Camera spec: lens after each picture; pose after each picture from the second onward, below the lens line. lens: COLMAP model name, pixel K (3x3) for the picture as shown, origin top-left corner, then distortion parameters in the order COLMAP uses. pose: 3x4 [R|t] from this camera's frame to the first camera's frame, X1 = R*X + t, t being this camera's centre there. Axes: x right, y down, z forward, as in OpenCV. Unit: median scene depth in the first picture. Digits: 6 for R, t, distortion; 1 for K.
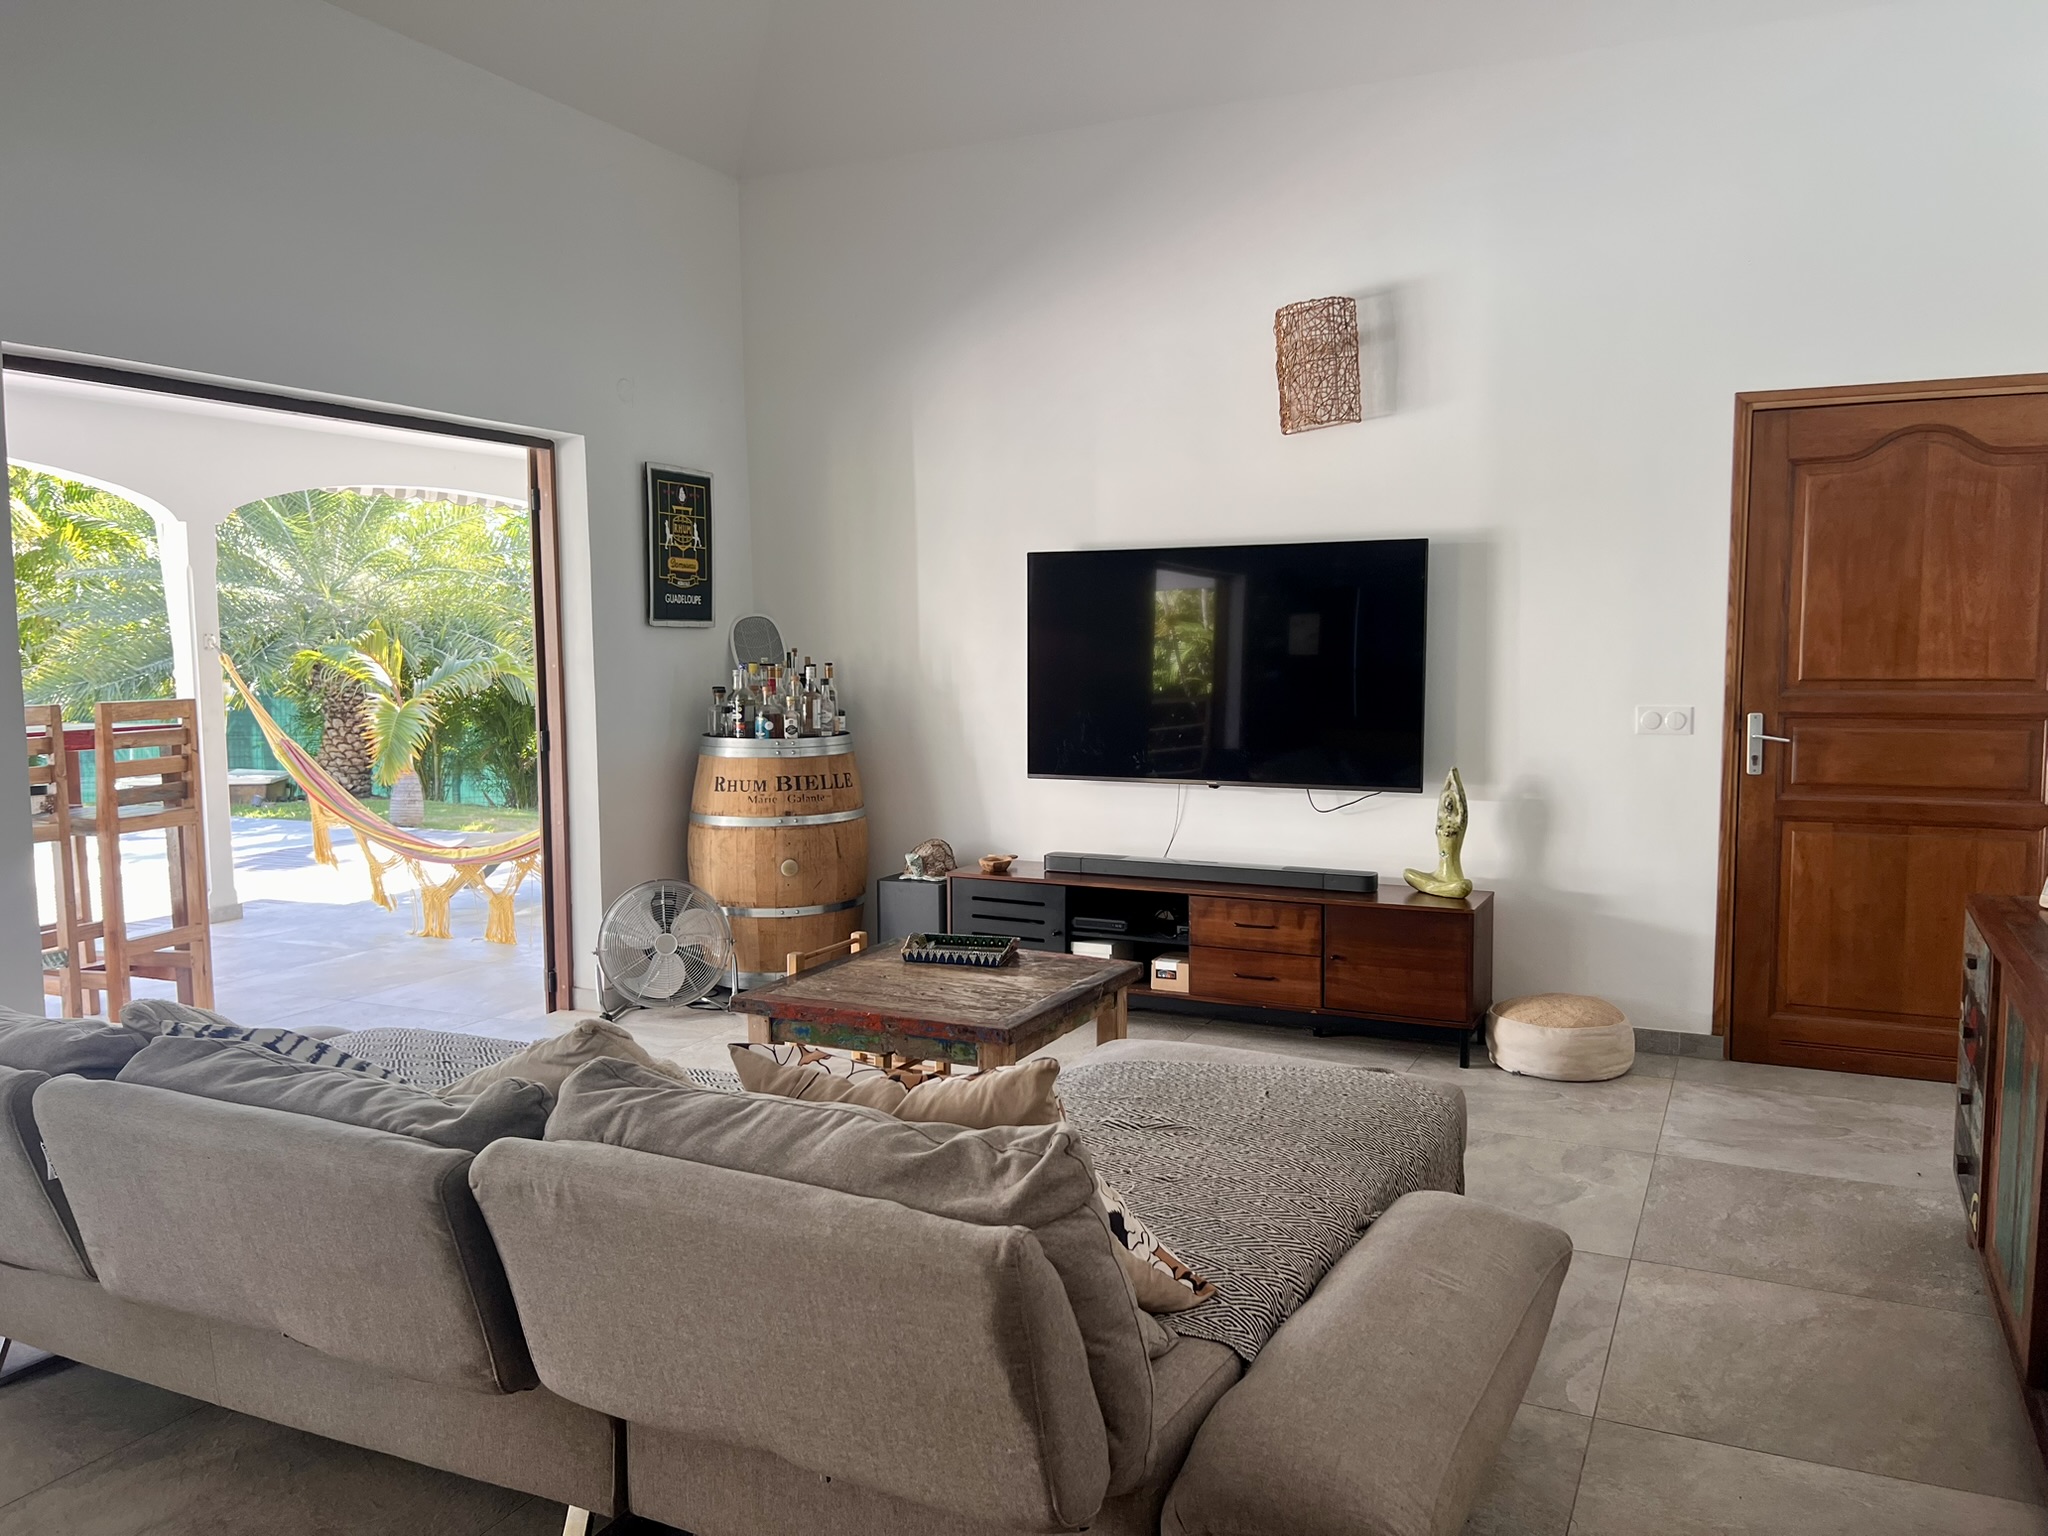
lens RADIAL K [[1565.0, 0, 1024.0], [0, 1565.0, 768.0], [0, 0, 1]] dist [0.045920, -0.007804]
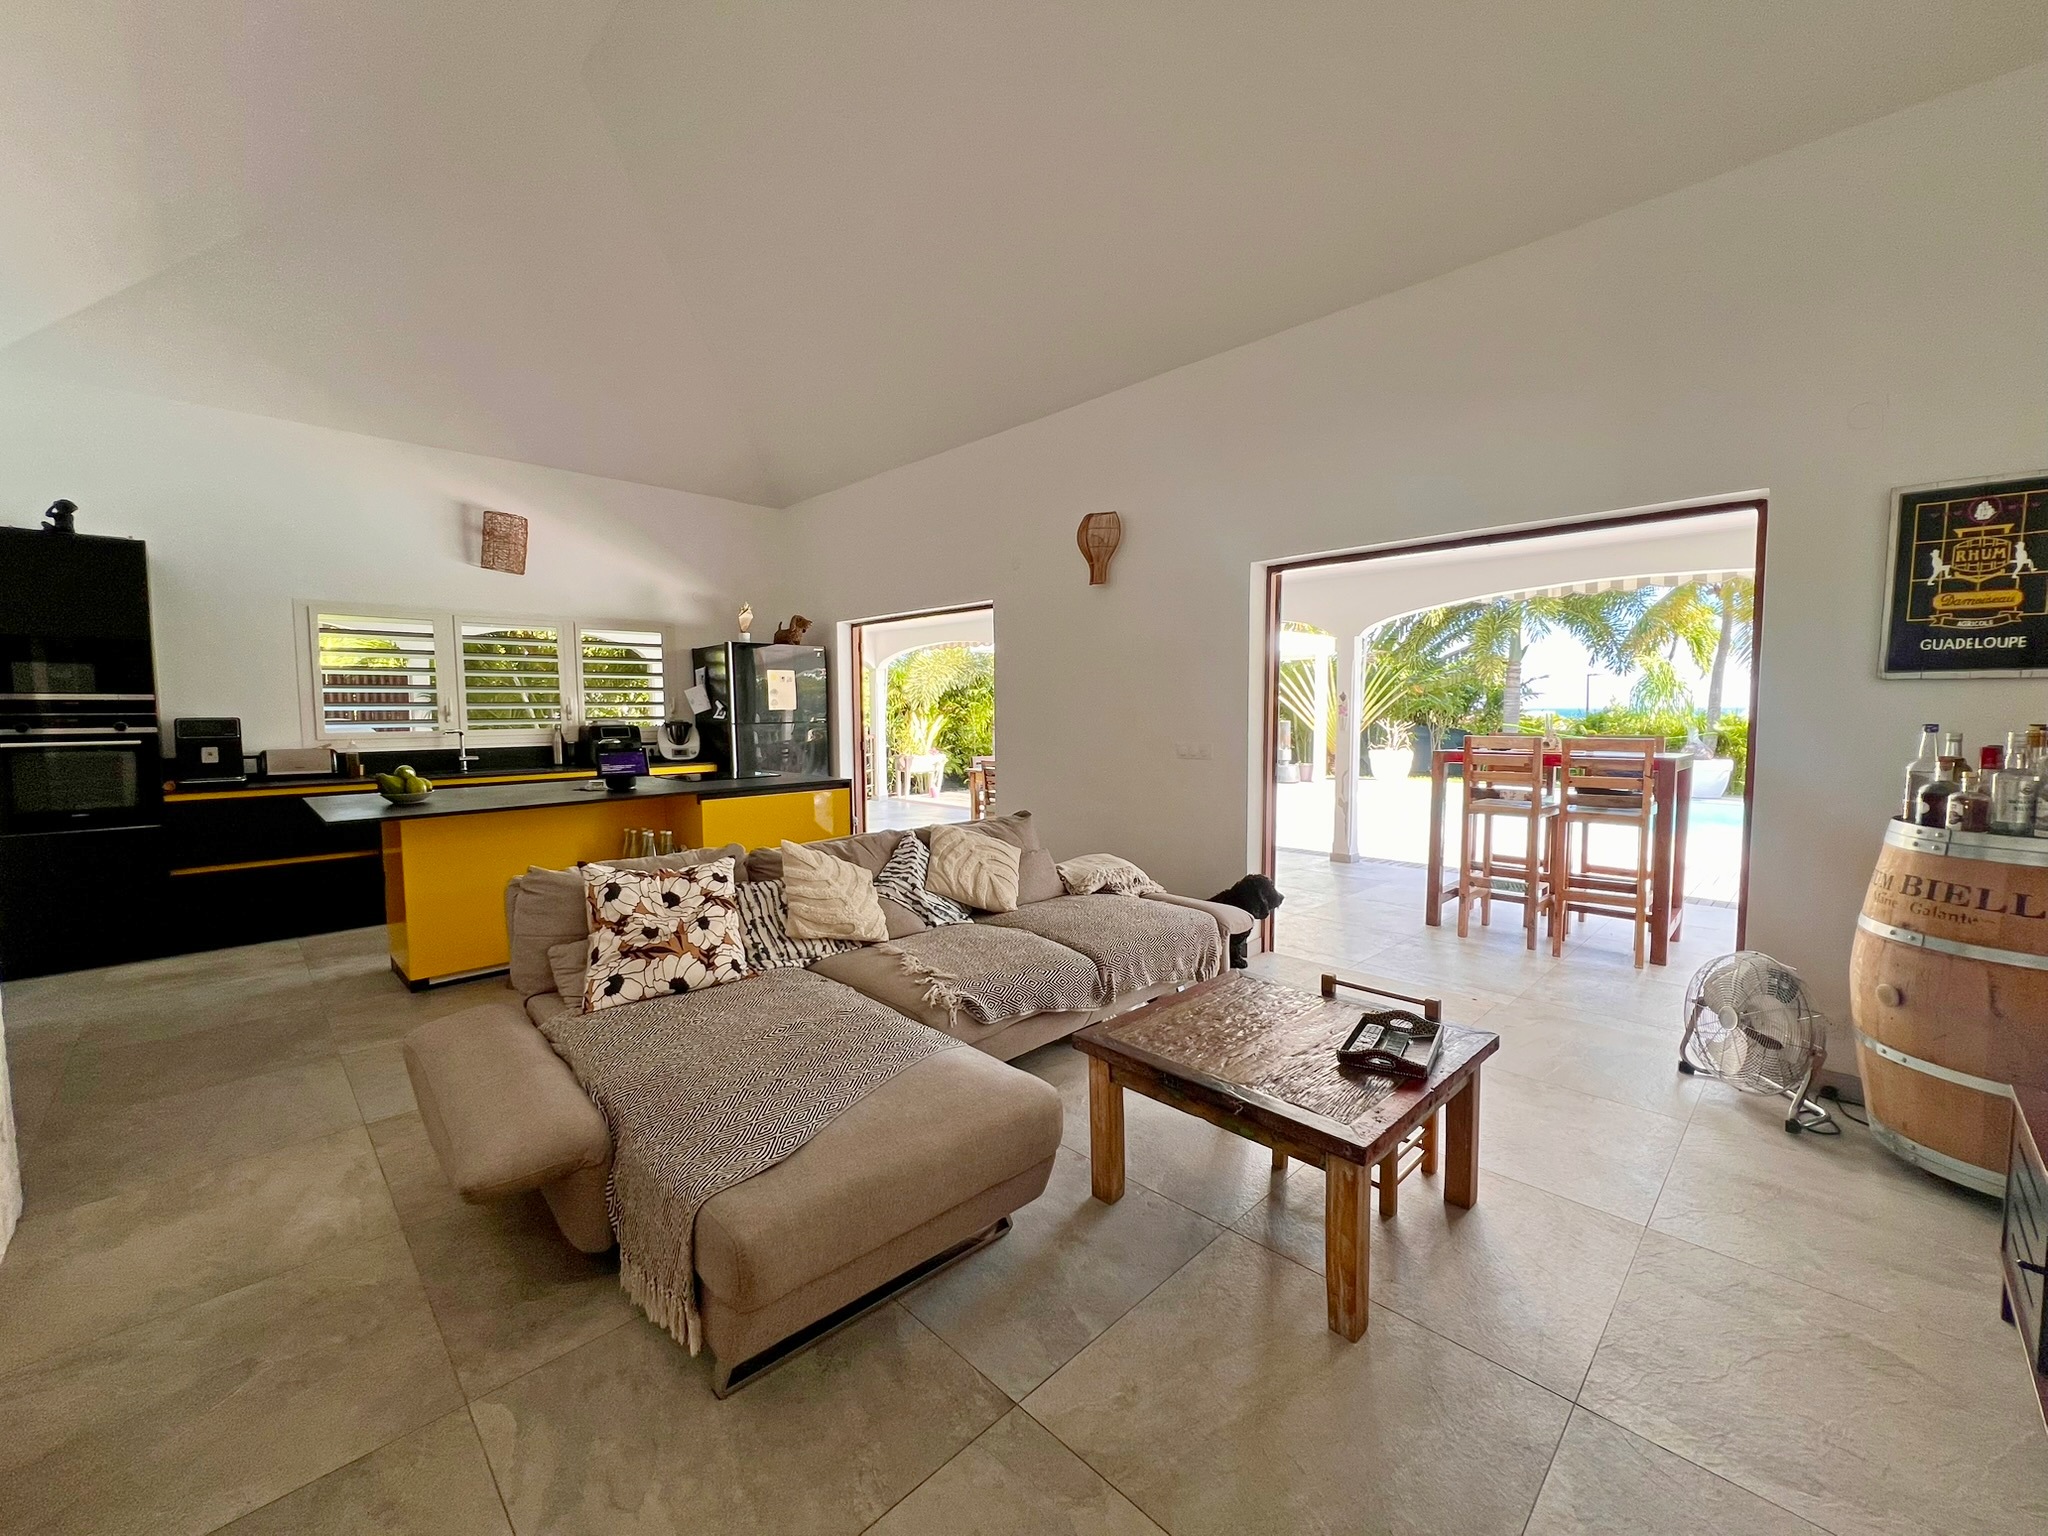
lens RADIAL K [[818.0, 0, 1027.3], [0, 818.0, 763.4], [0, 0, 1]] dist [0.001932, 0.000596]
pose [[-0.333567, 0.071583, -0.940005, 0.354248], [-0.072458, 0.992217, 0.101272, -0.057647], [0.939938, 0.101892, -0.325784, 0.727321]]
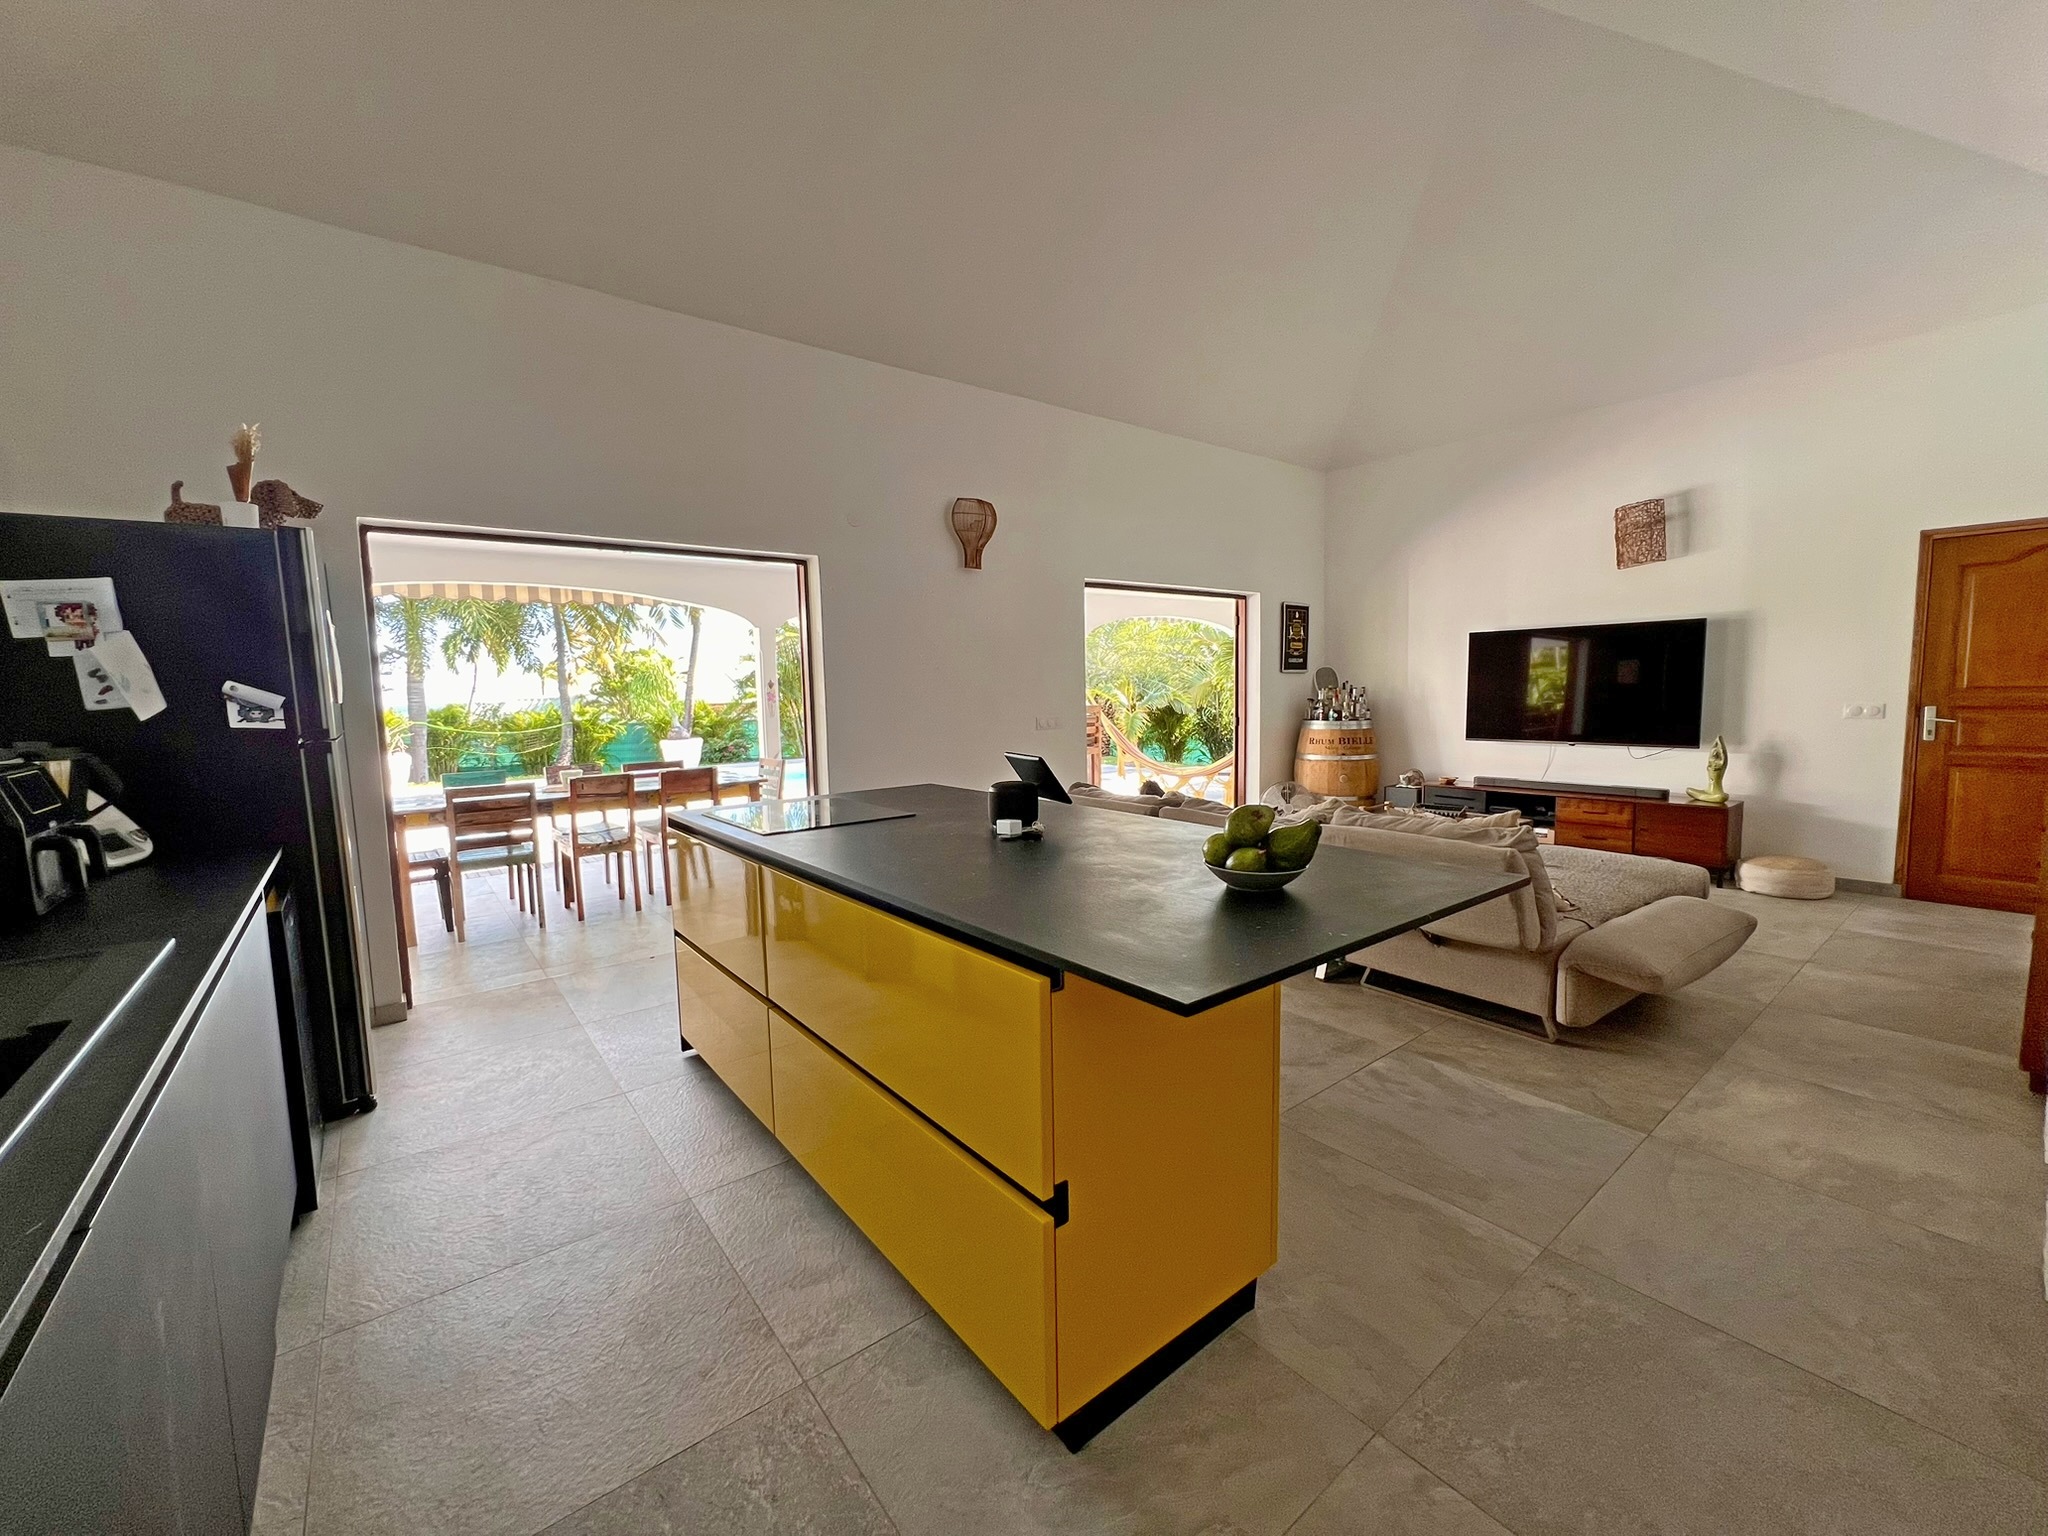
lens RADIAL K [[819.2, 0, 1020.6], [0, 819.2, 762.5], [0, 0, 1]] dist [-0.001543, 0.000343]
pose [[0.896497, 0.026541, -0.442254, -0.047208], [-0.020893, 0.999626, 0.017638, 0.030154], [0.442557, -0.006572, 0.896716, -0.261155]]
